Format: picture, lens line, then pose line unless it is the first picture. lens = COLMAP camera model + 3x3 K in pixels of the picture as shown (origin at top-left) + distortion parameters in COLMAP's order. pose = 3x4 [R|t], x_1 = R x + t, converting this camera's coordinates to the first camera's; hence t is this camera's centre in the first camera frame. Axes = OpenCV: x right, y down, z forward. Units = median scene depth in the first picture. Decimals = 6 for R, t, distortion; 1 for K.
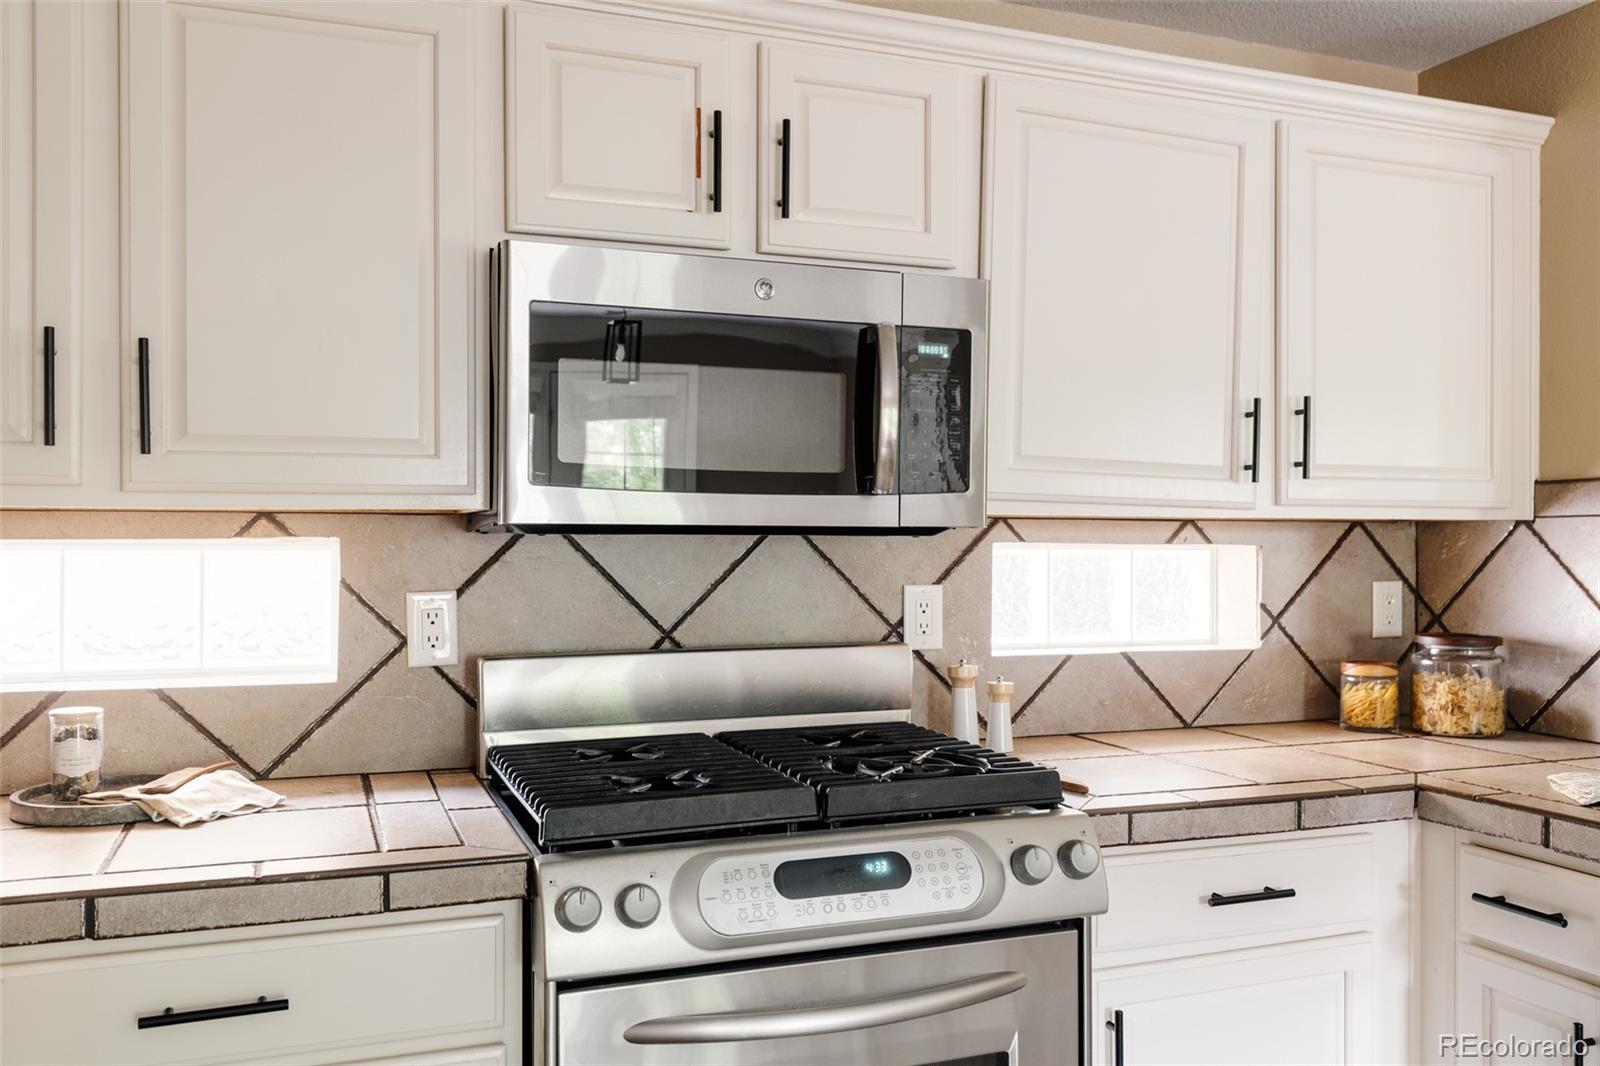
lens RADIAL K [[1272.5, 0, 799.6], [0, 1272.5, 536.6], [0, 0, 1]] dist [-0.003578, -0.001406]
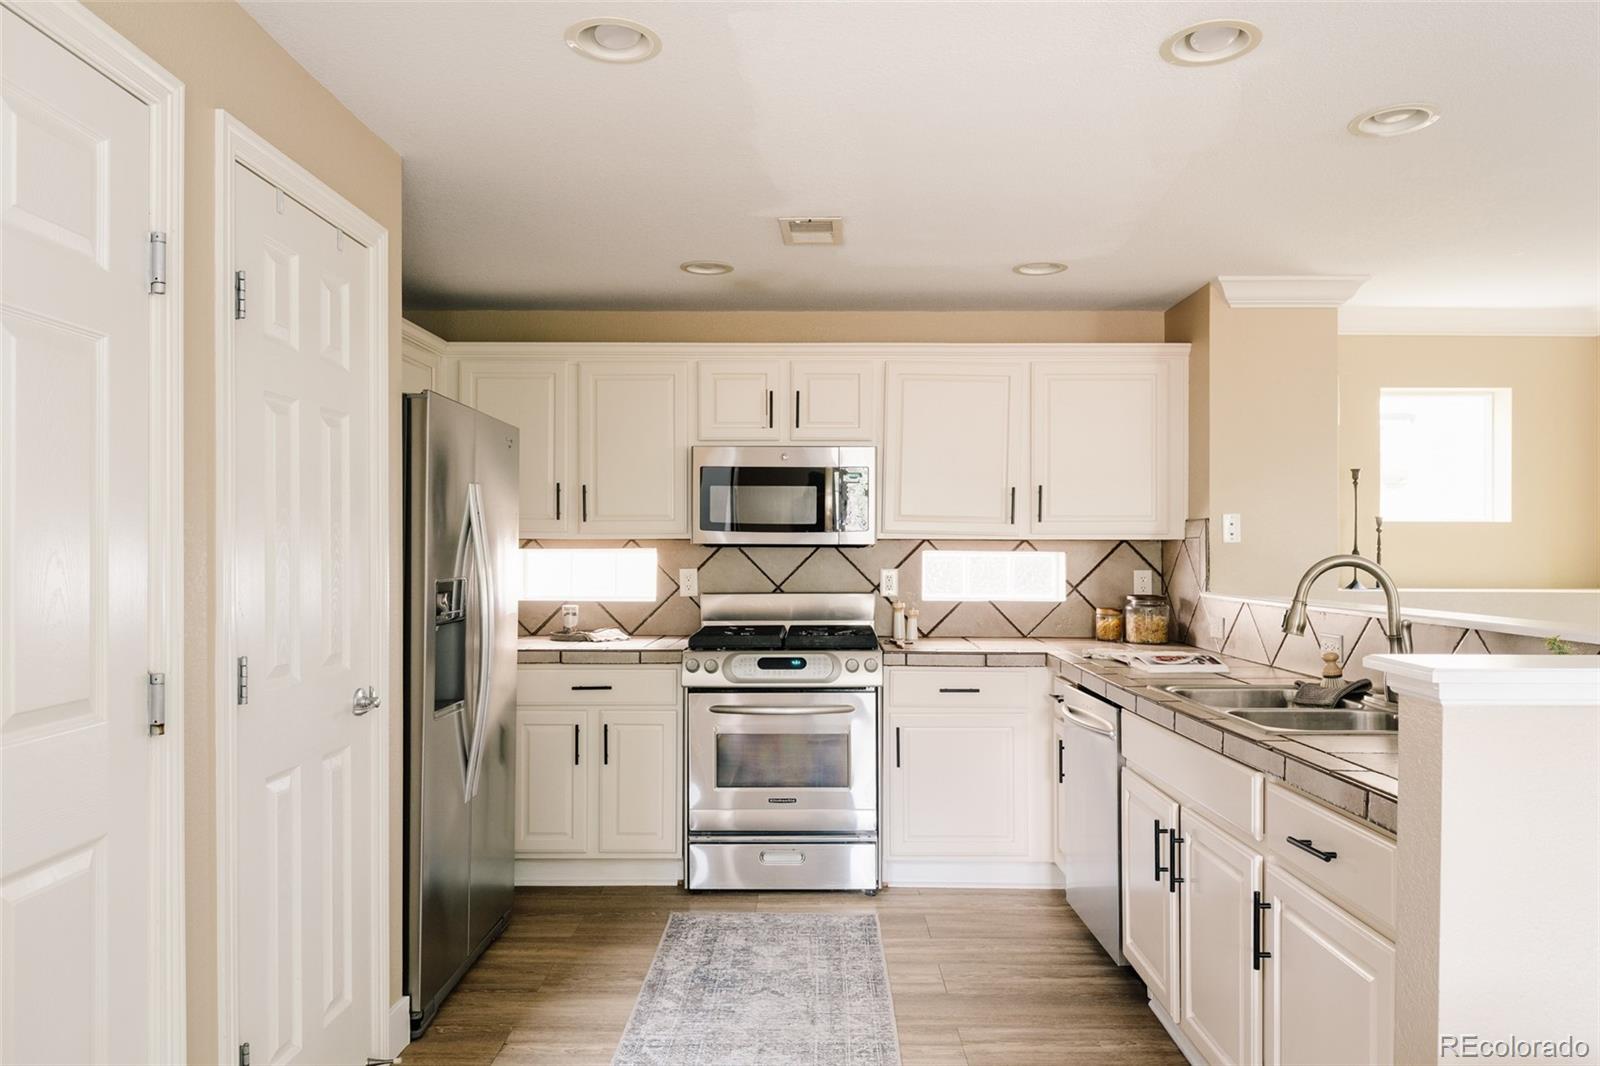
lens RADIAL K [[1046.1, 0, 794.4], [0, 1046.1, 533.6], [0, 0, 1]] dist [-0.002201, 0.000178]
pose [[0.919459, -0.006203, -0.393137, 0.668285], [0.000877, 0.999905, -0.013726, -0.000094], [0.393185, 0.012275, 0.919377, -0.800265]]
